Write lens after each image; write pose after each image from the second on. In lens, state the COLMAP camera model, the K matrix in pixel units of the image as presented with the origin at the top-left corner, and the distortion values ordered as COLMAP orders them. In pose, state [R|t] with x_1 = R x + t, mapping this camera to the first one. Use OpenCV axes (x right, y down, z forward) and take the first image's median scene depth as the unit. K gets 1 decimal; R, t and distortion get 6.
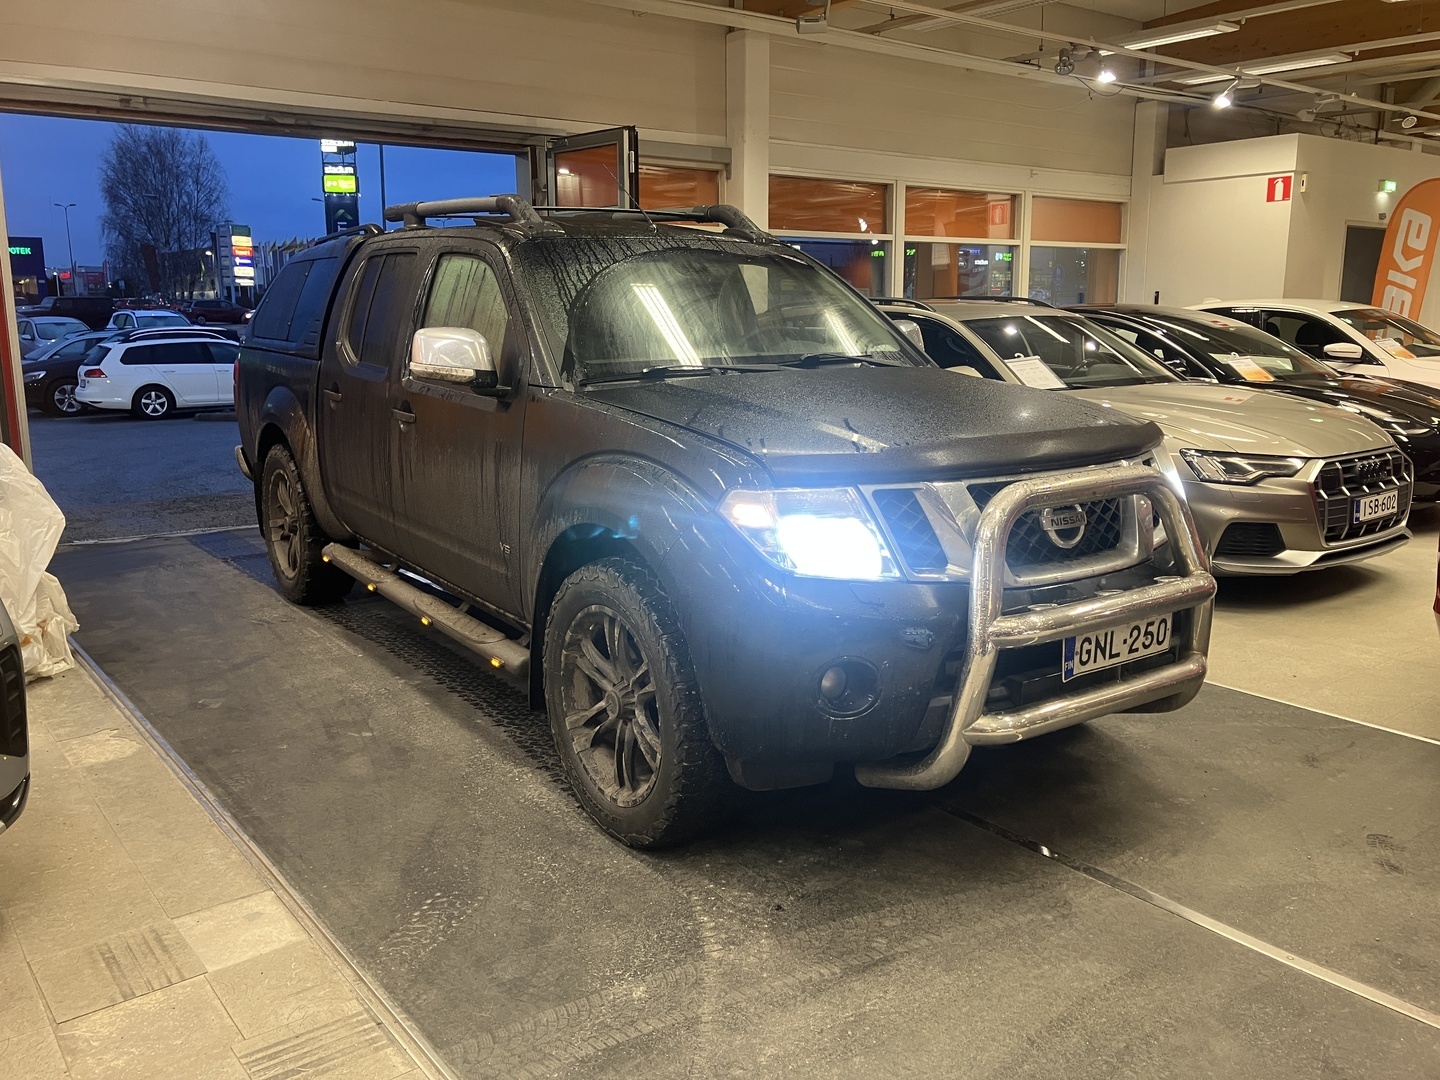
lens RADIAL K [[1219.6, 0, 715.0], [0, 1219.6, 536.6], [0, 0, 1]] dist [0.026472, -0.032151]
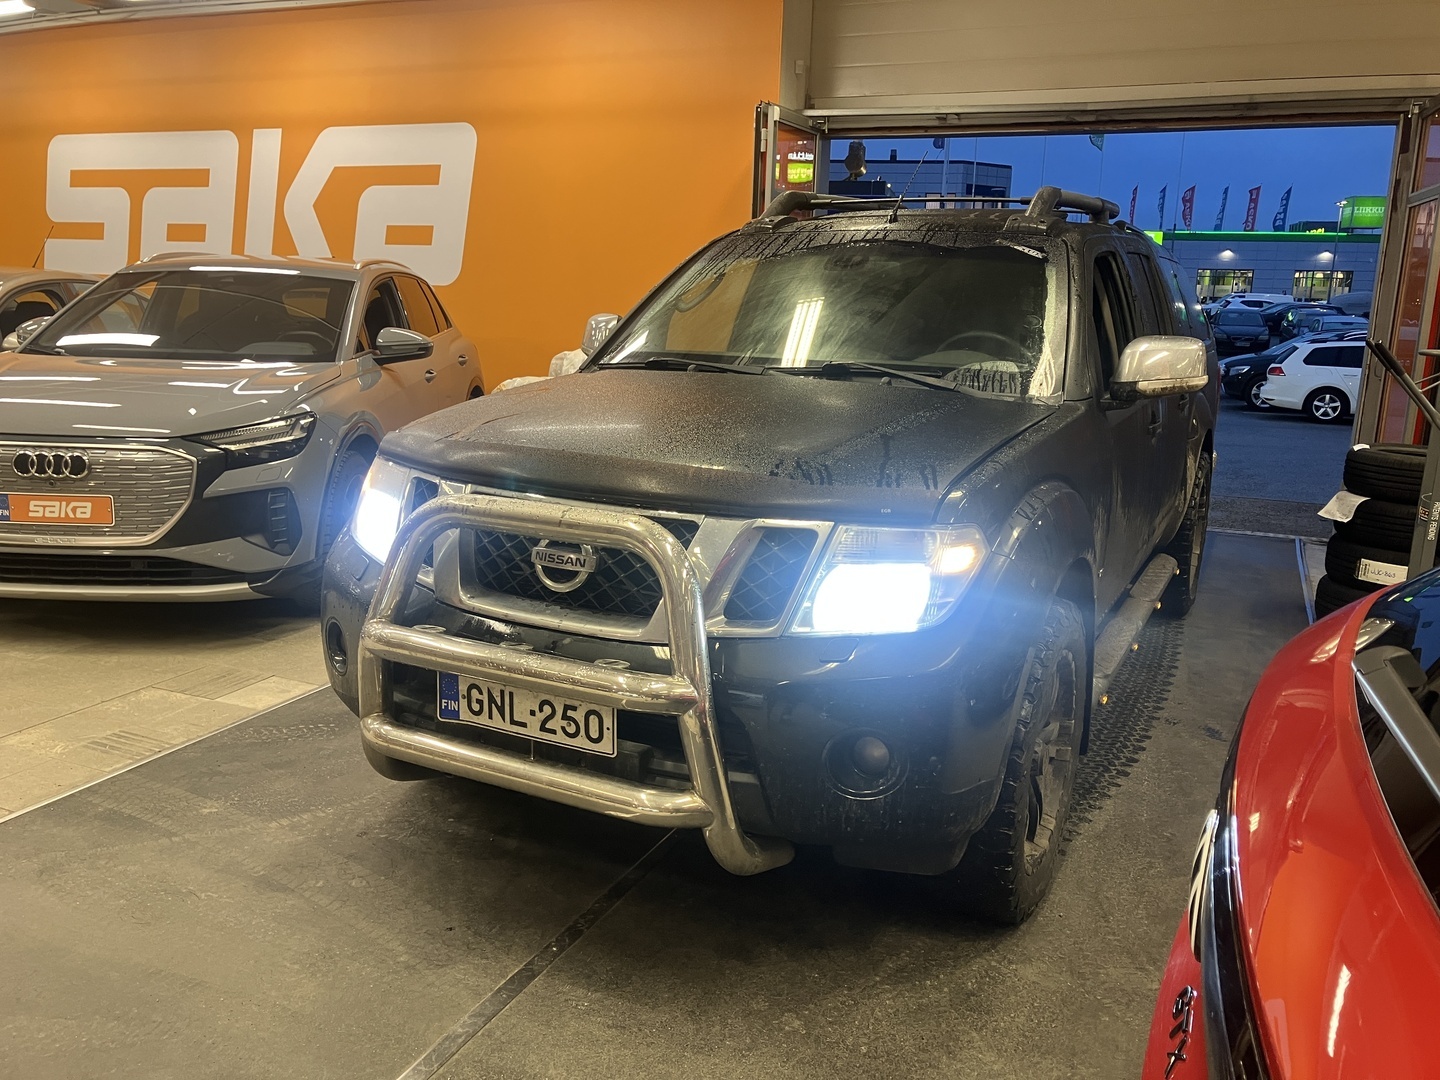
lens RADIAL K [[1219.6, 0, 716.2], [0, 1219.6, 540.6], [0, 0, 1]] dist [0.026472, -0.032151]
pose [[0.434077, 0.198154, -0.878813, 1.071733], [-0.196577, 0.972836, 0.122258, -0.149233], [0.879167, 0.119685, 0.461238, 0.706950]]
